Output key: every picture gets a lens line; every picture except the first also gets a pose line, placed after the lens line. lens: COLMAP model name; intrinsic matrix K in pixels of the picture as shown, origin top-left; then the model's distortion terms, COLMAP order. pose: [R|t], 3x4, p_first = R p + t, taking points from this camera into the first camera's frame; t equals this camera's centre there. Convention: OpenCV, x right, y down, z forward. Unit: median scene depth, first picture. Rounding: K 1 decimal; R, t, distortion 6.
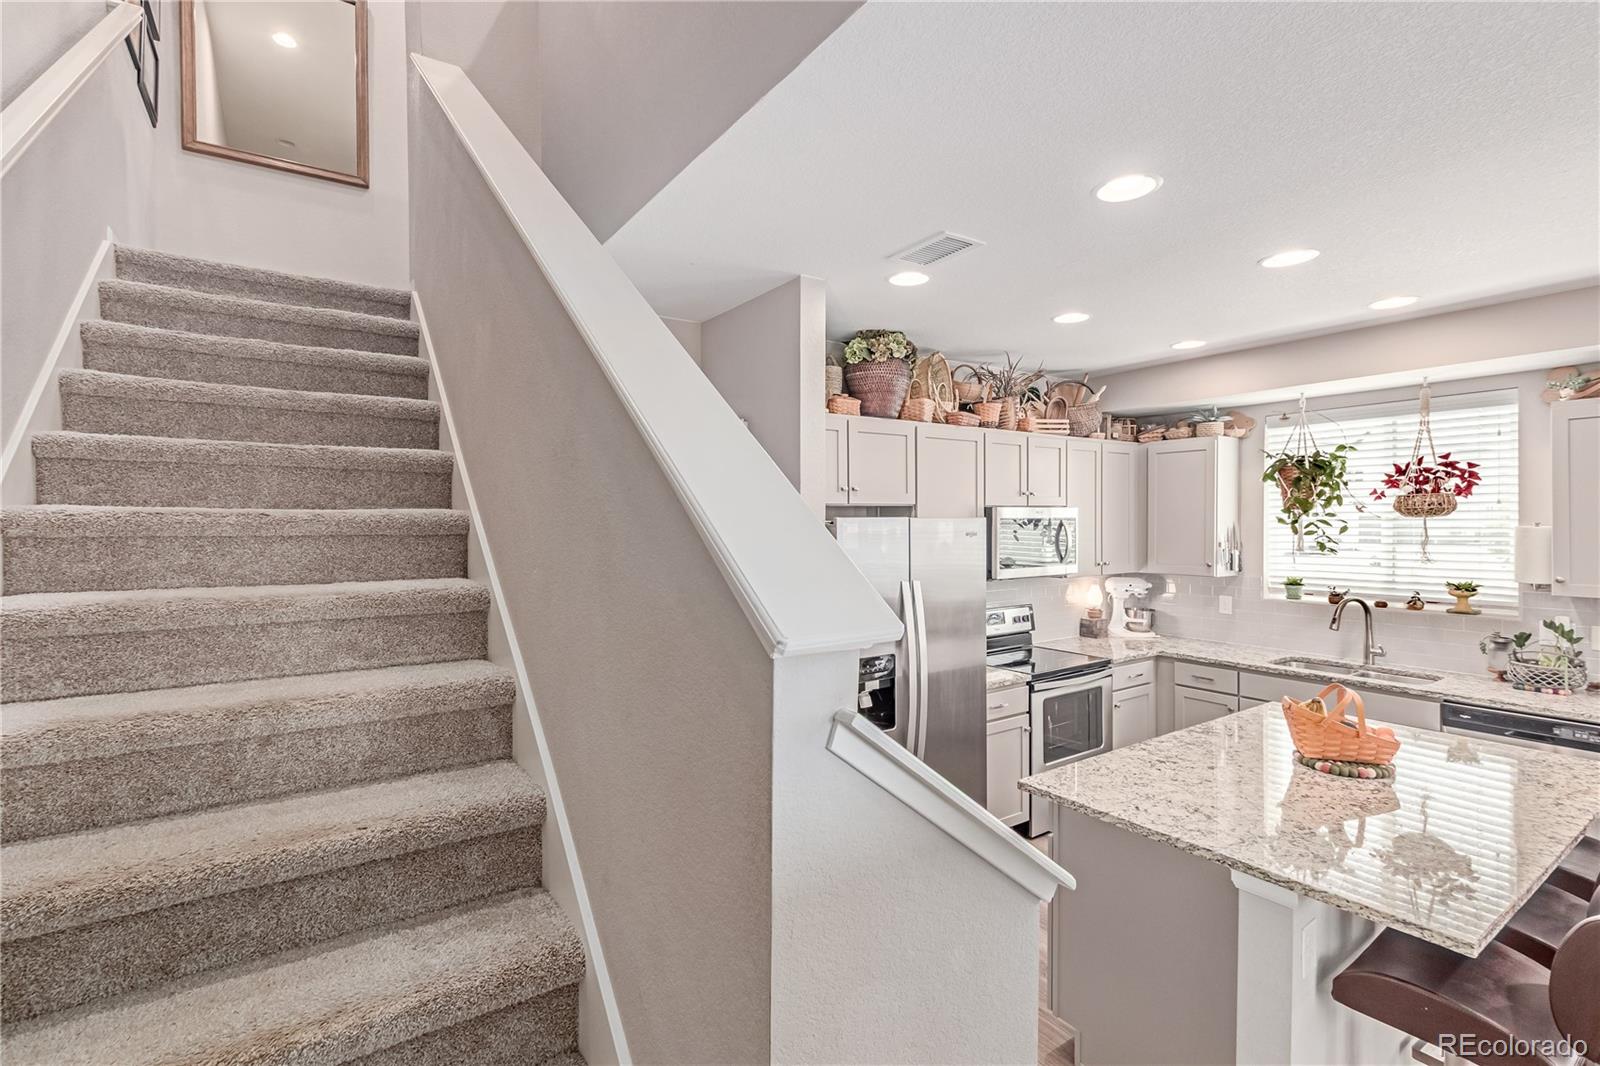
lens RADIAL K [[741.3, 0, 781.7], [0, 741.3, 532.3], [0, 0, 1]] dist [0.003067, 0.000157]
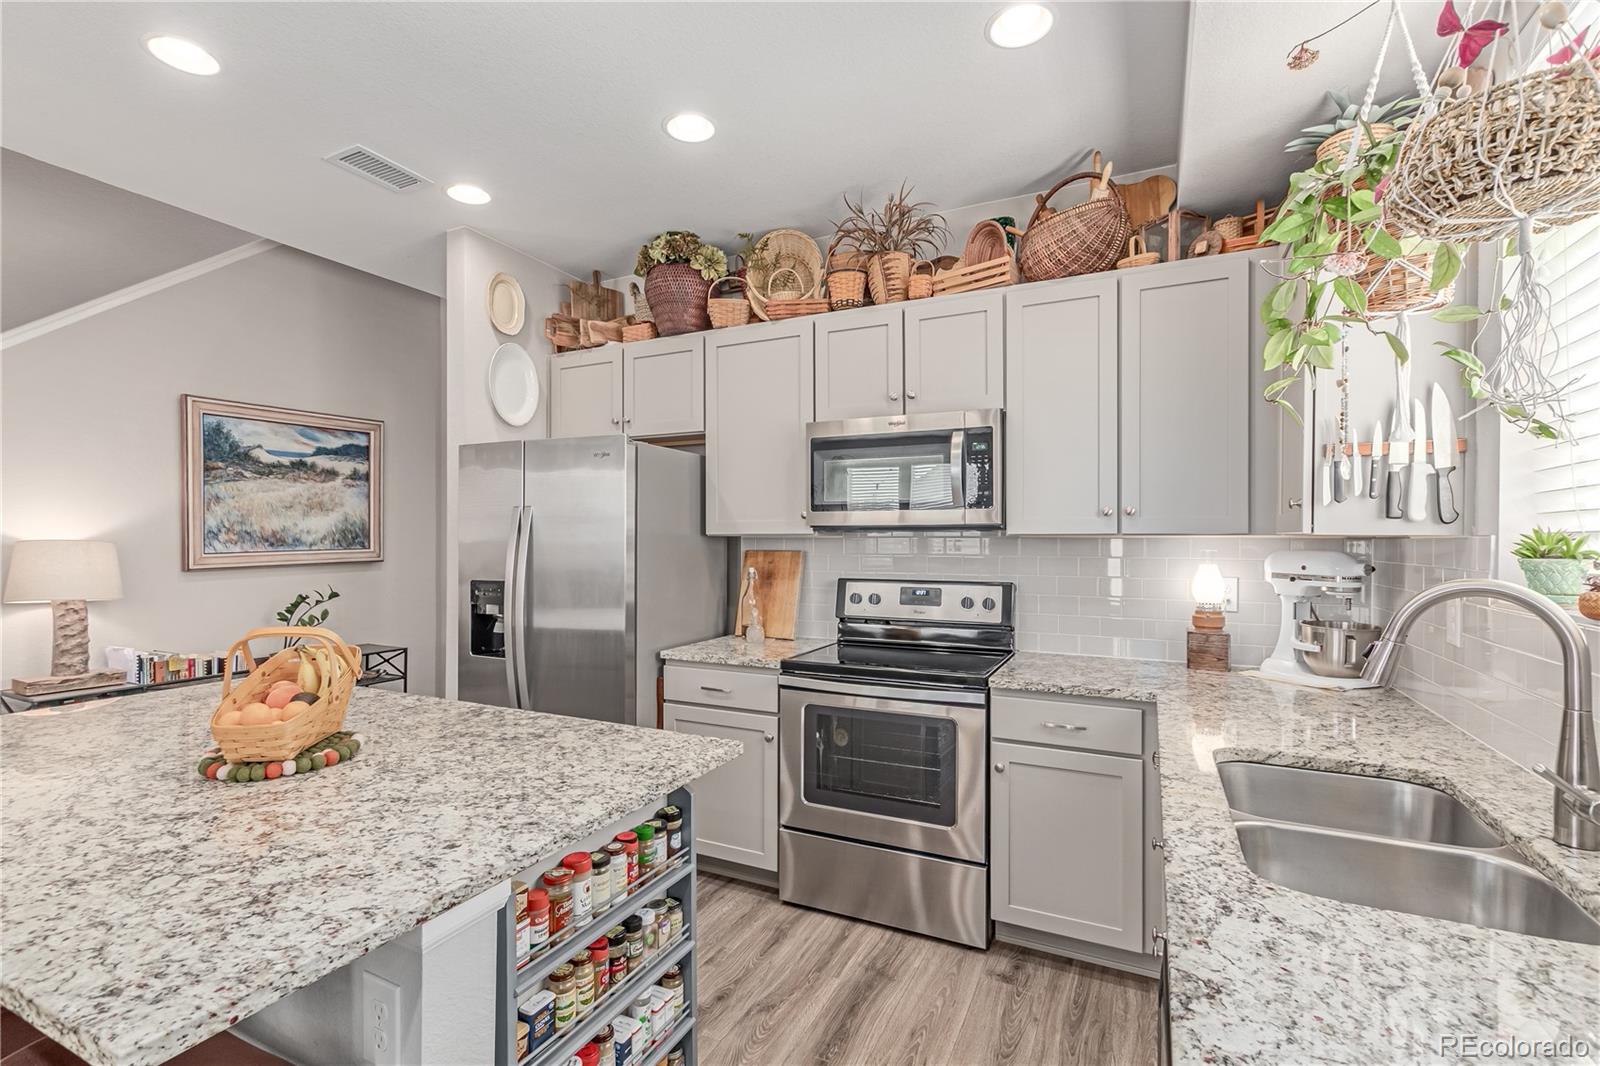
lens RADIAL K [[741.3, 0, 781.7], [0, 741.3, 532.3], [0, 0, 1]] dist [0.003067, 0.000157]
pose [[0.488302, 0.001134, -0.872674, 0.809873], [-0.022119, 0.999694, -0.011077, 0.072102], [0.872394, 0.024711, 0.488178, 0.584896]]
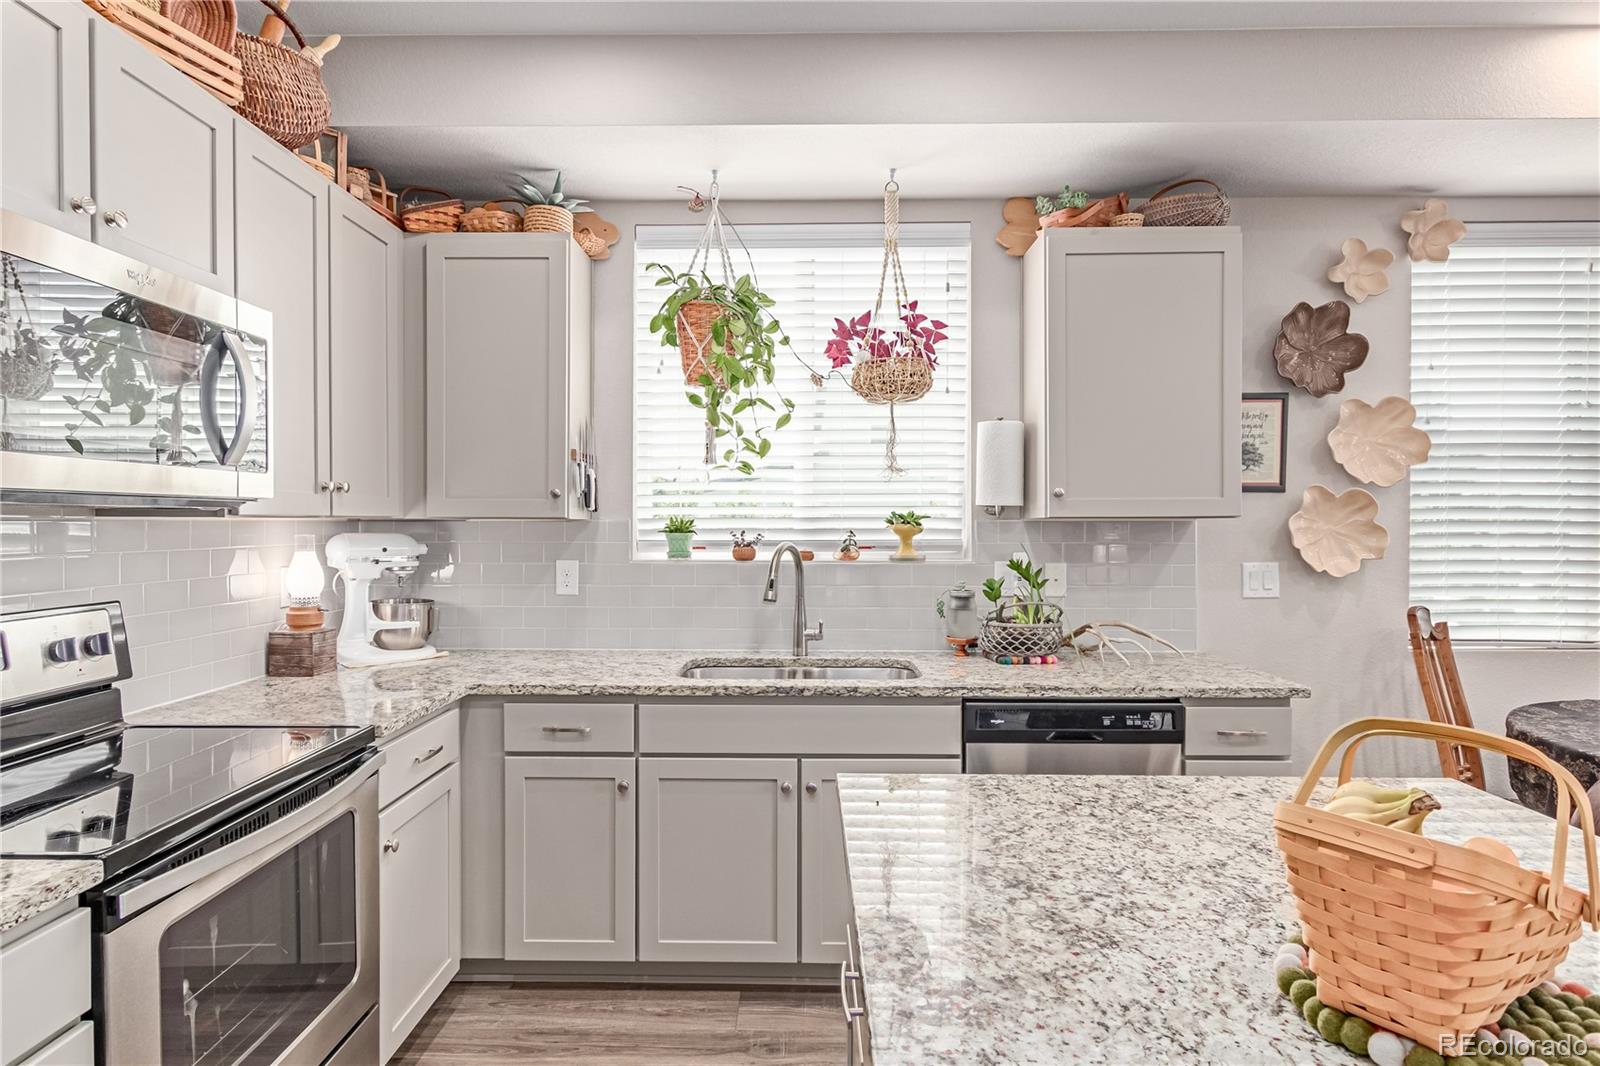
lens RADIAL K [[866.1, 0, 792.2], [0, 866.1, 533.0], [0, 0, 1]] dist [0.000980, 0.000652]
pose [[0.568238, -0.003237, 0.822858, 0.200706], [0.009812, 0.999948, -0.002842, 0.075308], [-0.822806, 0.009689, 0.568240, 0.564795]]
